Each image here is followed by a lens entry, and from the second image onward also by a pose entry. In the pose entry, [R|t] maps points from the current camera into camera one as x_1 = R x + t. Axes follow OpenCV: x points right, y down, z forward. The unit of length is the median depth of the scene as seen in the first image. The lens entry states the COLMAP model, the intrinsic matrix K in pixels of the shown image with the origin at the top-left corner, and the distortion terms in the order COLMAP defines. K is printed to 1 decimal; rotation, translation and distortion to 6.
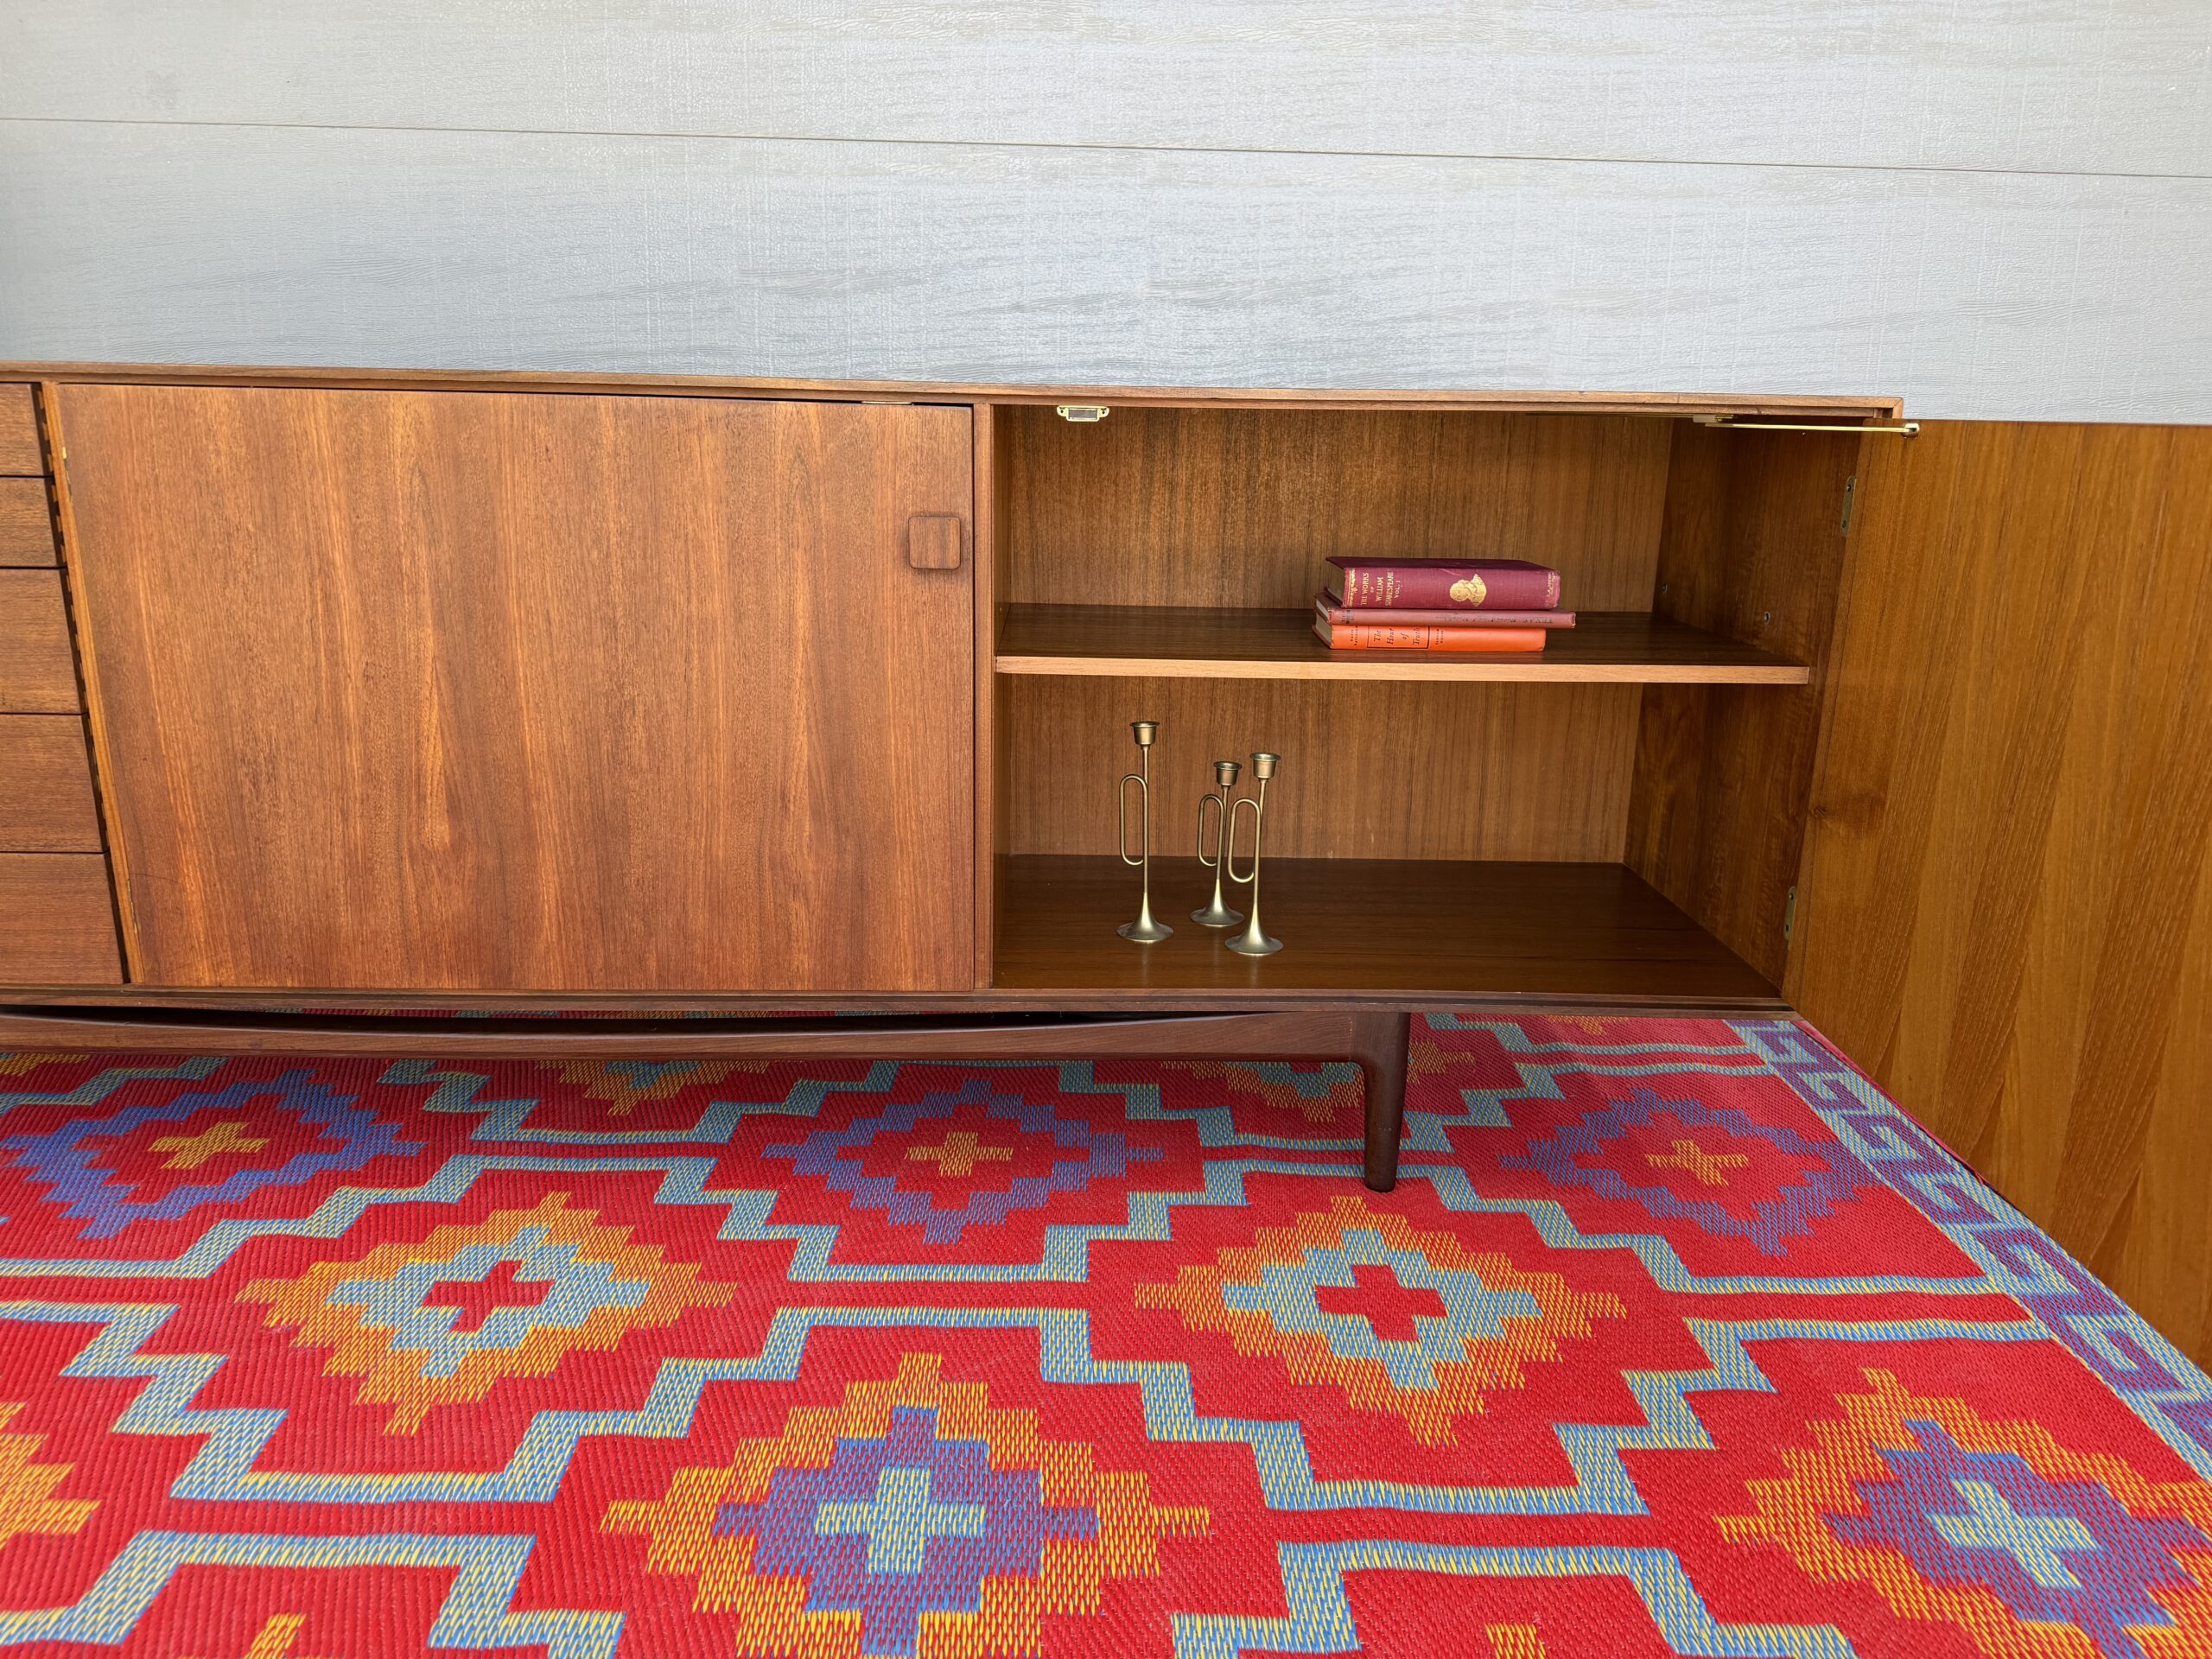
lens RADIAL K [[1557.4, 0, 1108.5], [0, 1557.4, 817.4], [0, 0, 1]] dist [0.077199, -0.127144]
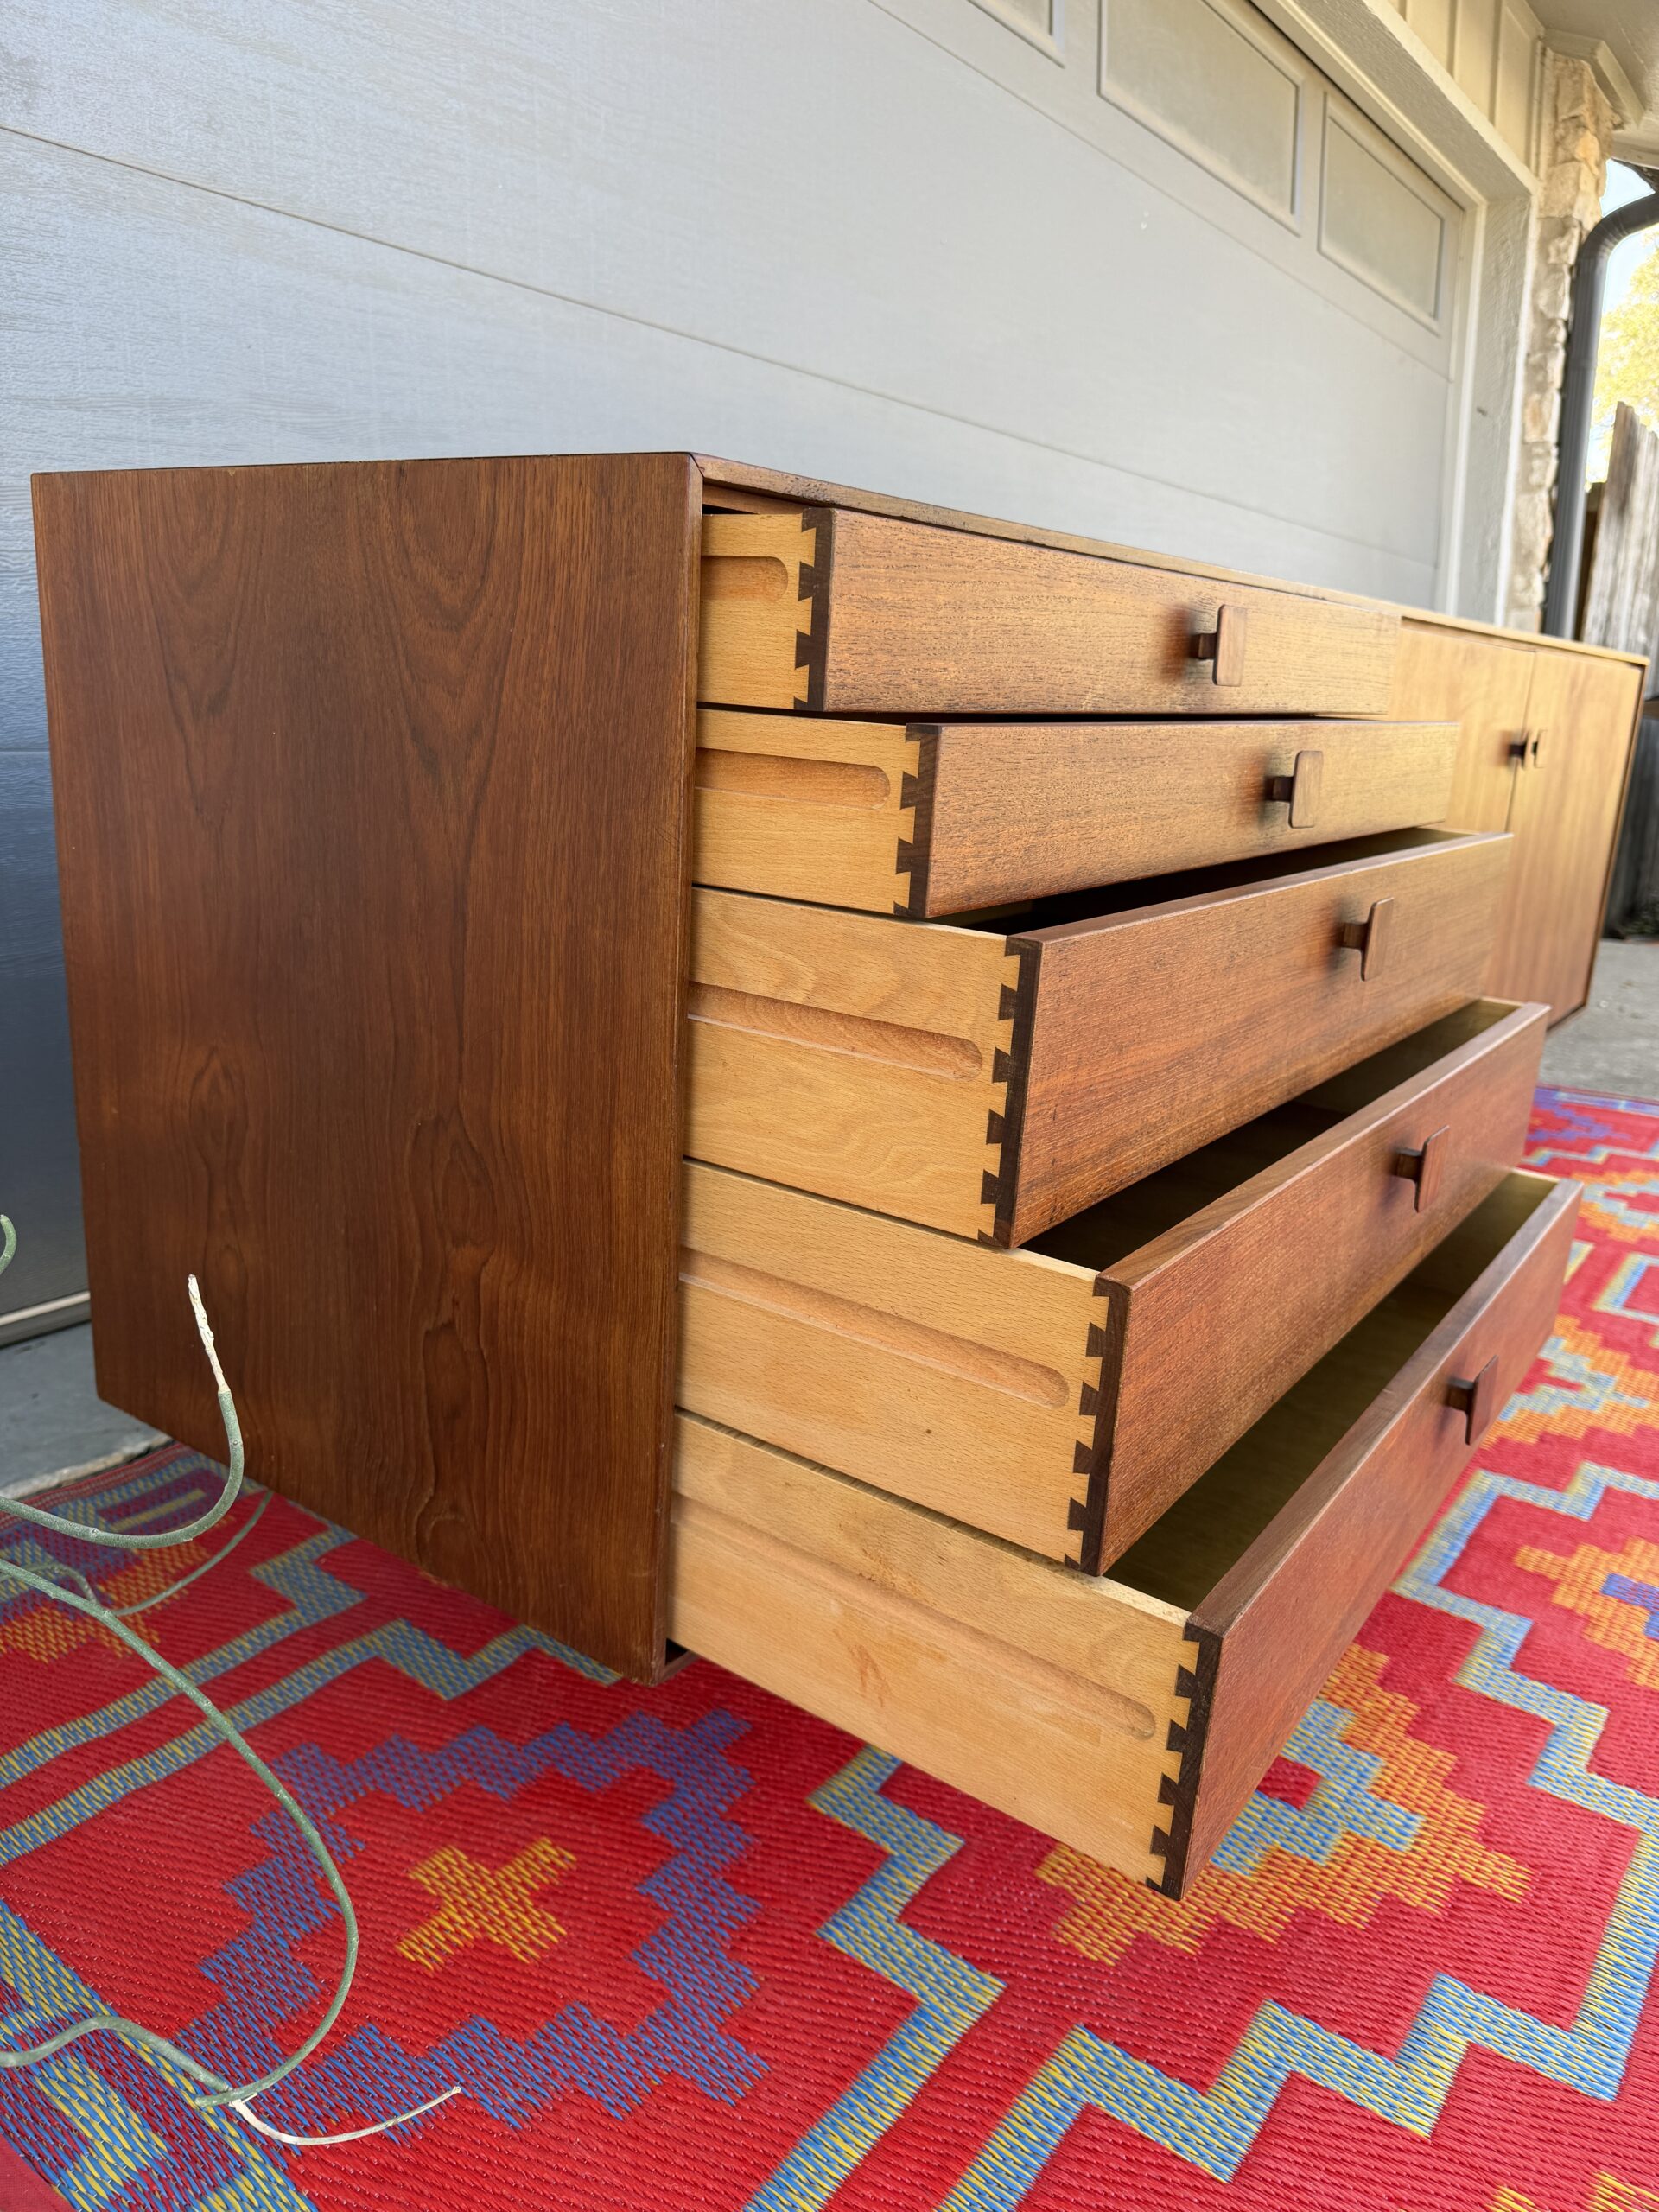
lens RADIAL K [[1572.4, 0, 829.5], [0, 1572.4, 1106.0], [0, 0, 1]] dist [0.056168, -0.100952]
pose [[0.597191, -0.203653, 0.775815, -1.596511], [0.166321, 0.977649, 0.128608, -0.151226], [-0.784666, 0.052231, 0.617715, 0.624992]]
